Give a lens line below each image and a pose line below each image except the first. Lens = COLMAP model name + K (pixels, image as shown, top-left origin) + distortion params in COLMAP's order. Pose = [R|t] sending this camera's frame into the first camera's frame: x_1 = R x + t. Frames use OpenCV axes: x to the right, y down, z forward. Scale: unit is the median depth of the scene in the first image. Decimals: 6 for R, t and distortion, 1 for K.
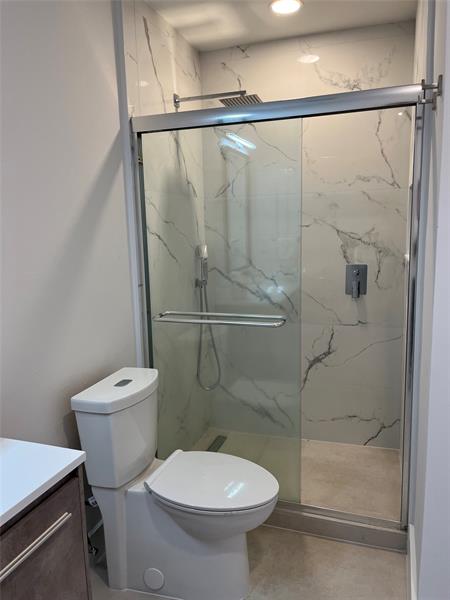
lens RADIAL K [[455.7, 0, 221.6], [0, 455.7, 298.1], [0, 0, 1]] dist [0.053799, -0.080102]
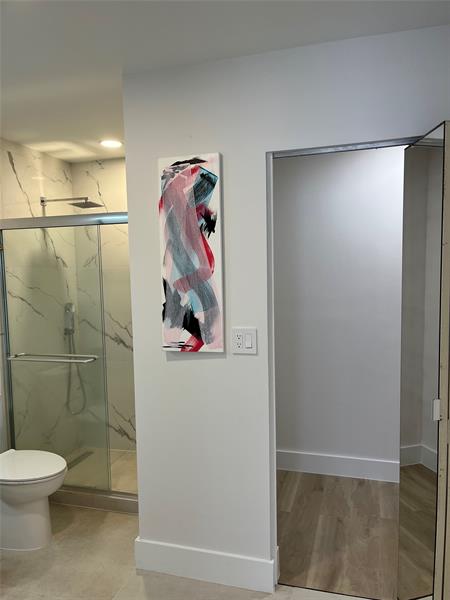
lens RADIAL K [[455.7, 0, 229.4], [0, 455.7, 302.8], [0, 0, 1]] dist [0.053799, -0.080102]
pose [[0.998772, -0.002480, 0.049487, 0.372210], [0.006678, 0.996371, -0.084849, -0.000496], [-0.049097, 0.085076, 0.995164, -0.367154]]
